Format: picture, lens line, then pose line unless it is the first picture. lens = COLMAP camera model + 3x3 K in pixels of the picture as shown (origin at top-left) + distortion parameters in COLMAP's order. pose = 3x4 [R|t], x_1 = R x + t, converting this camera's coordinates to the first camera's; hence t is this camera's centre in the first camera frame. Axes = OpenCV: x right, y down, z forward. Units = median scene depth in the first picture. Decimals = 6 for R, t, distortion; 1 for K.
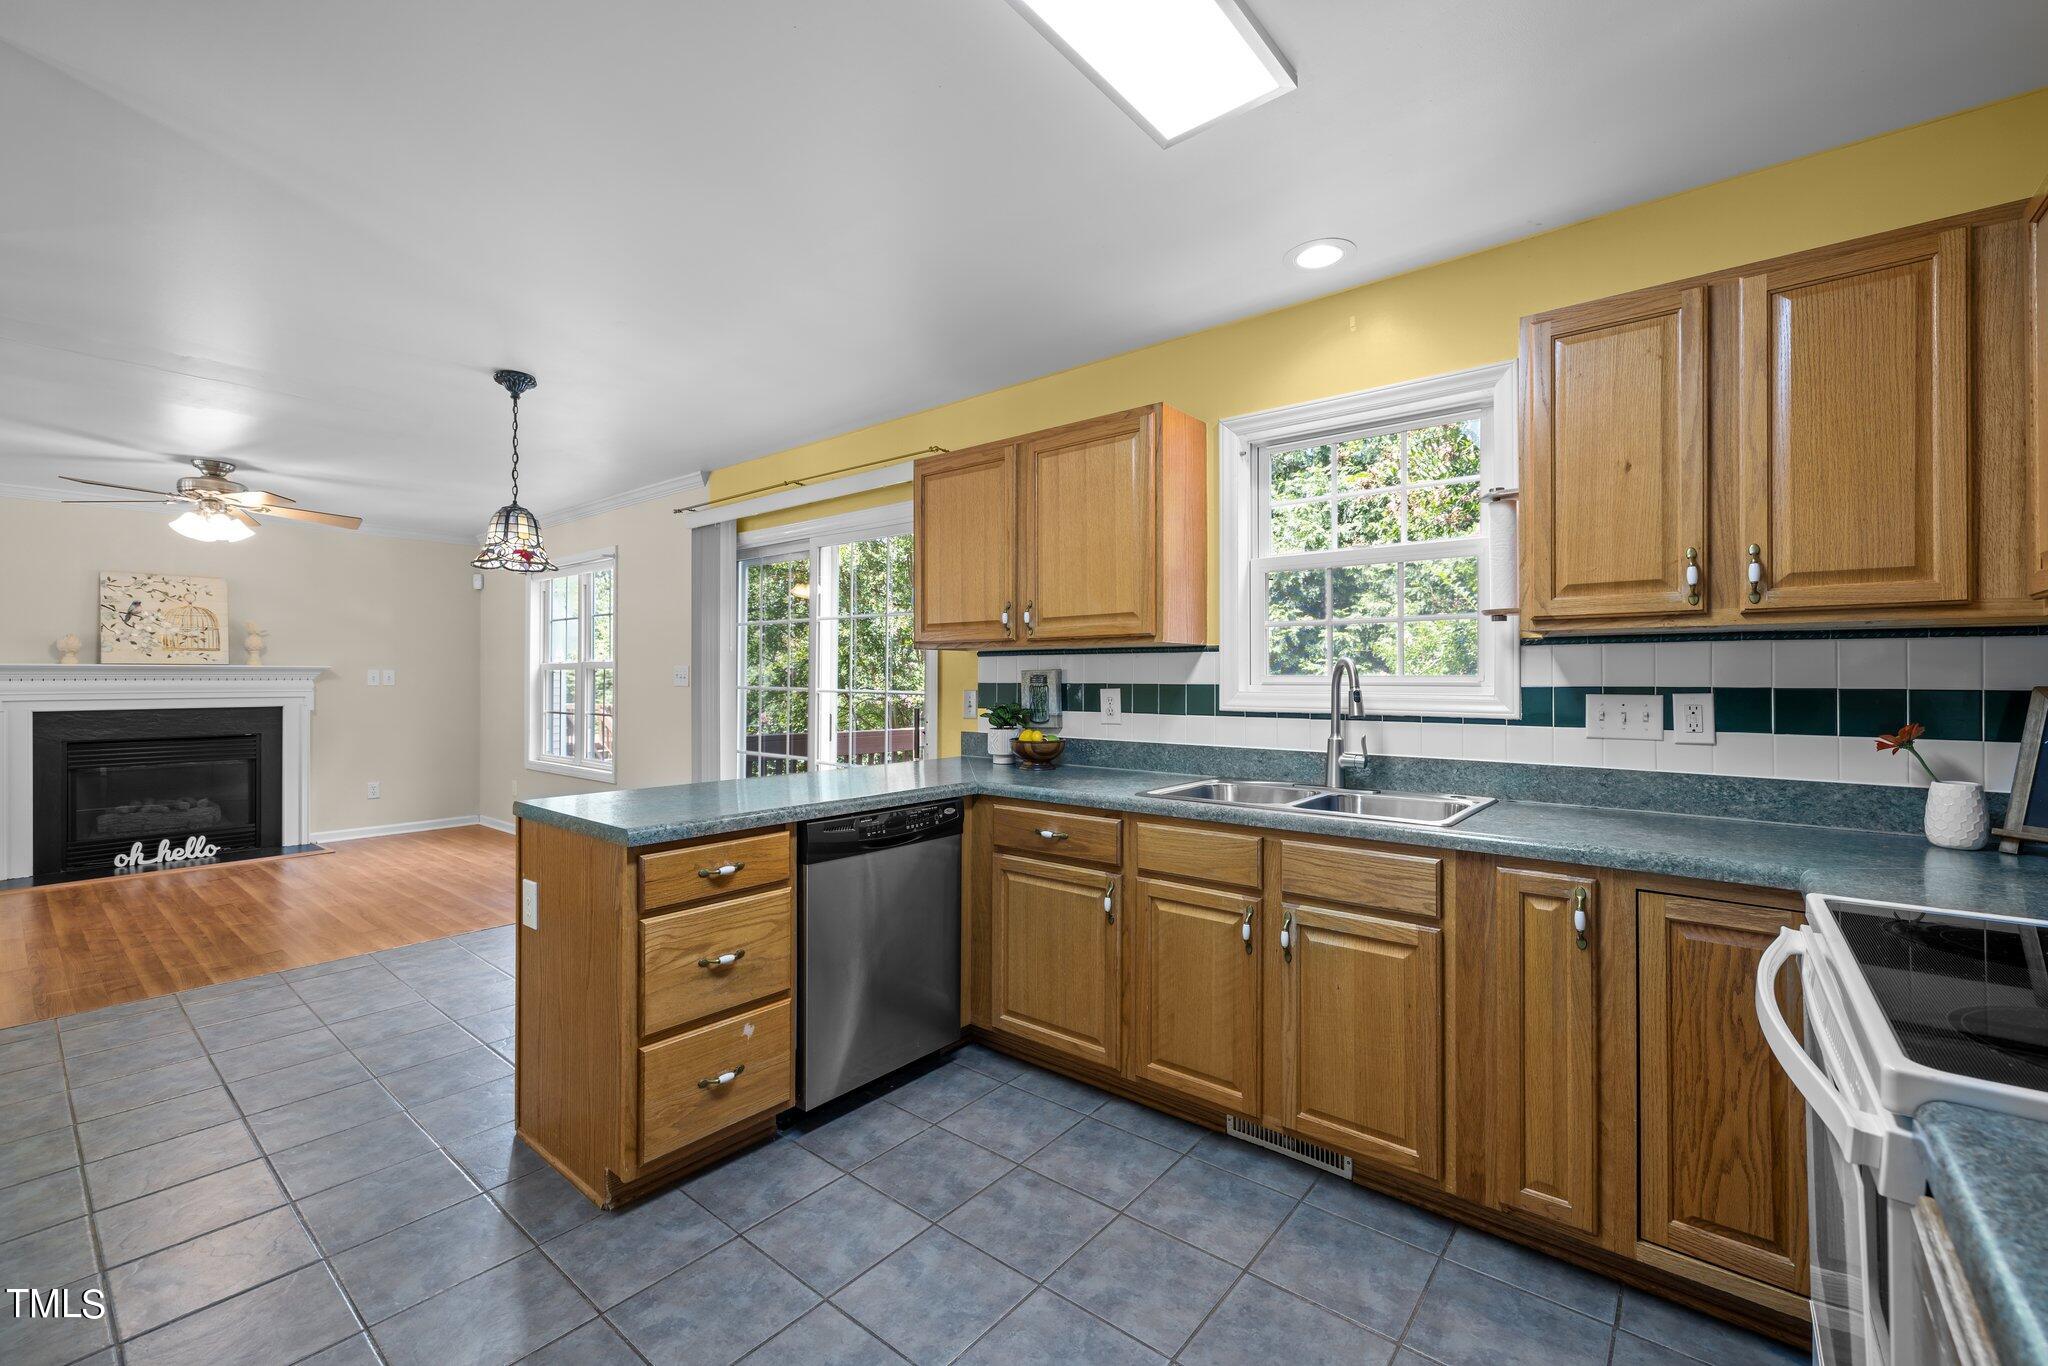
lens RADIAL K [[863.7, 0, 1012.6], [0, 863.7, 674.7], [0, 0, 1]] dist [0.003098, 0.000877]
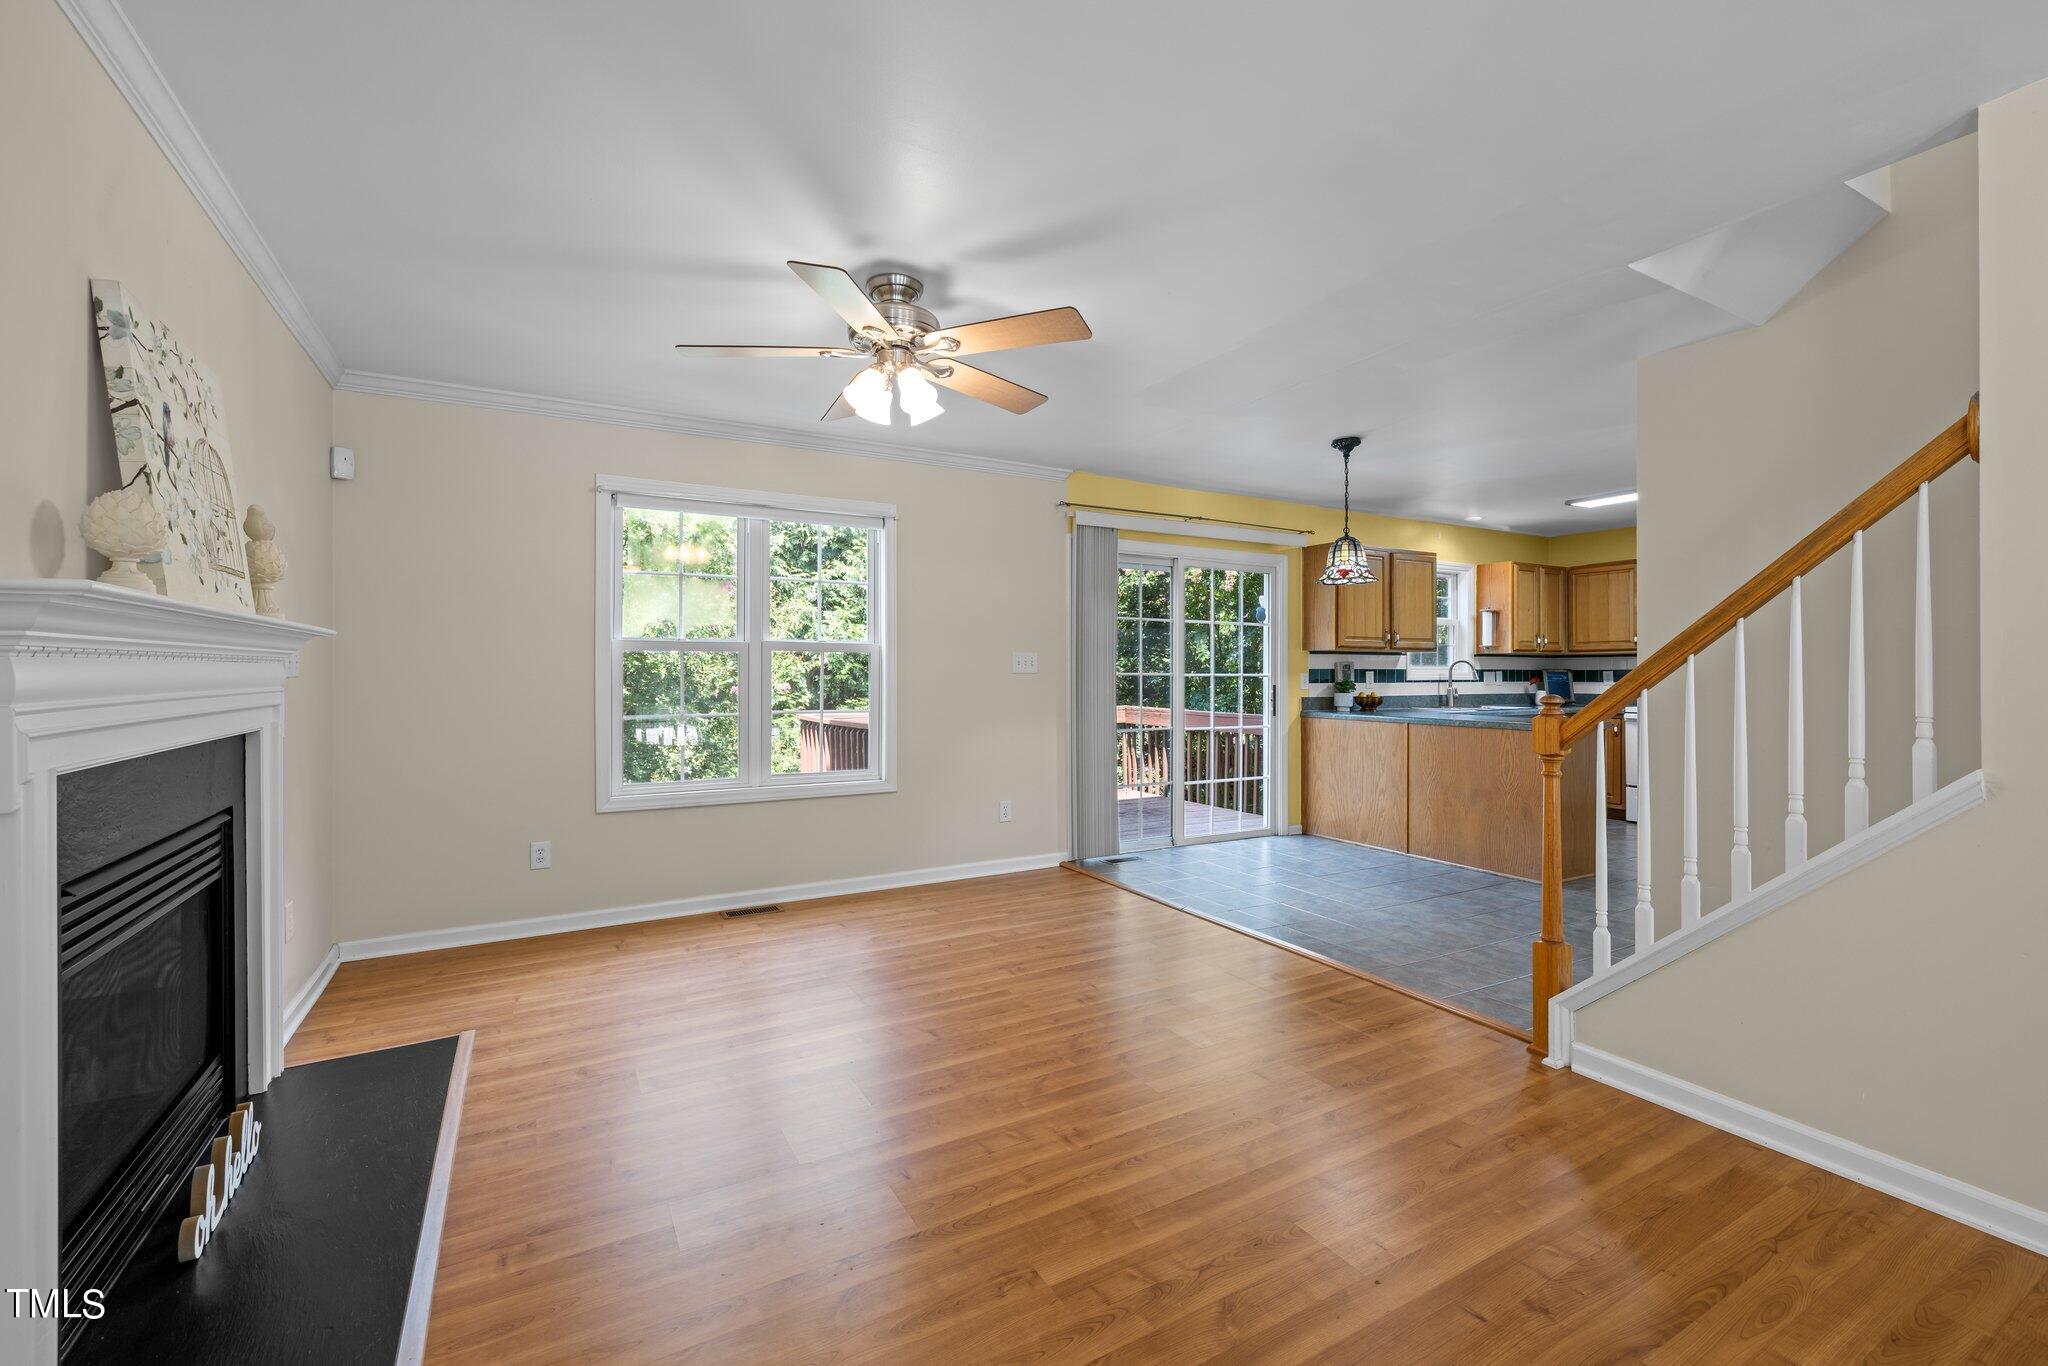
lens RADIAL K [[863.7, 0, 1024.1], [0, 863.7, 668.3], [0, 0, 1]] dist [0.003098, 0.000877]
pose [[0.339911, 0.004116, 0.940449, -2.596802], [-0.004257, 0.999987, -0.002838, 0.022524], [-0.940448, -0.003039, 0.339924, 1.310568]]
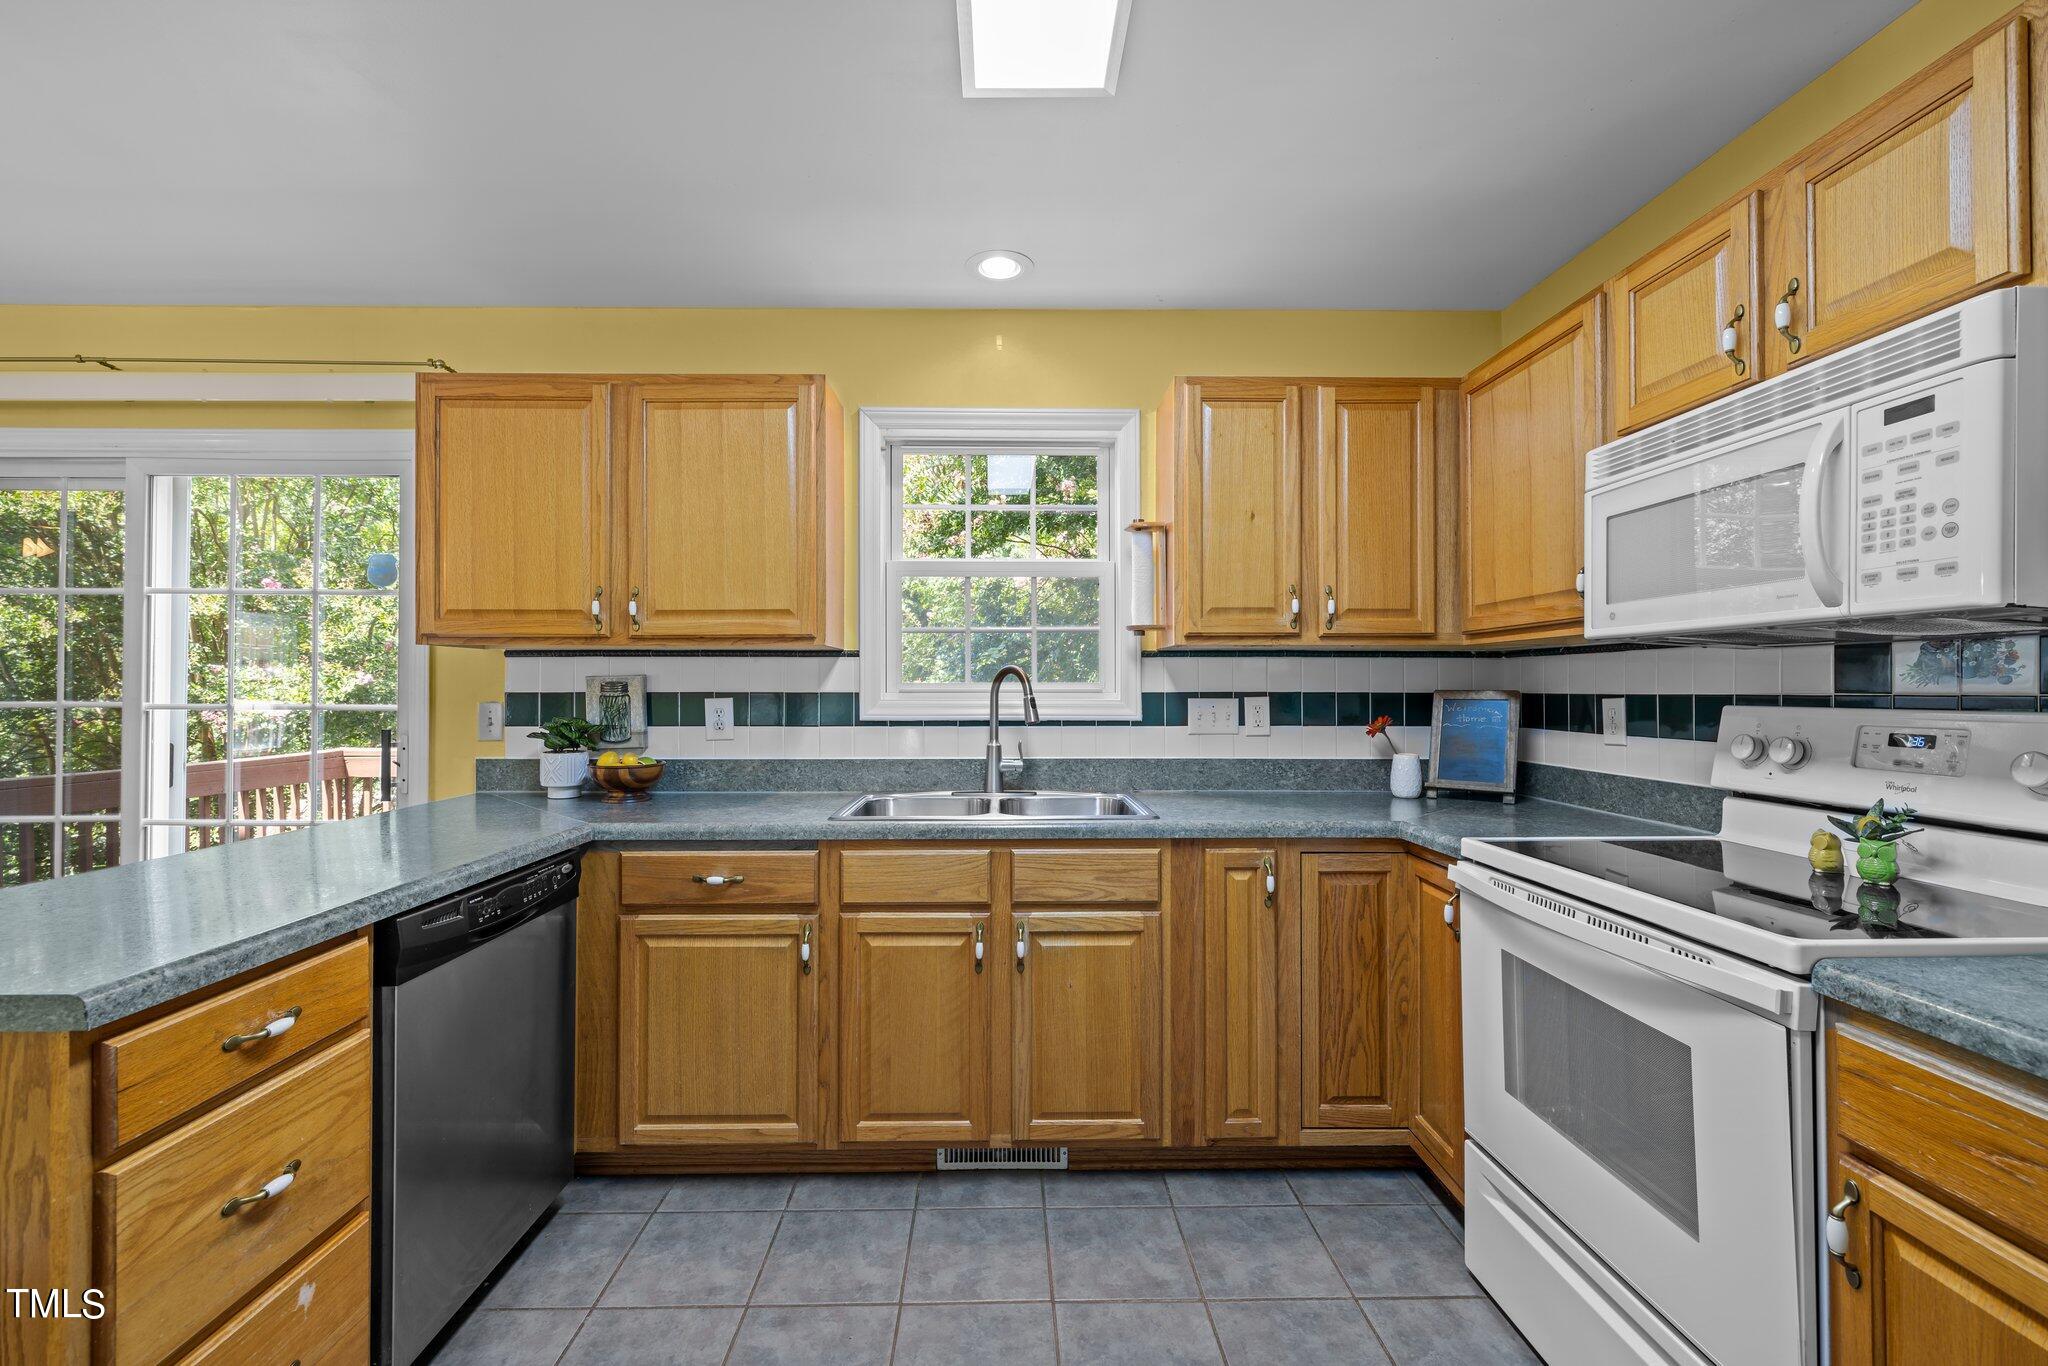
lens RADIAL K [[863.7, 0, 1026.6], [0, 863.7, 682.6], [0, 0, 1]] dist [0.003098, 0.000877]
pose [[0.755122, 0.001475, 0.655583, -0.260758], [-0.001368, 0.999999, -0.000673, 0.001370], [-0.655583, -0.000389, 0.755123, 0.199193]]
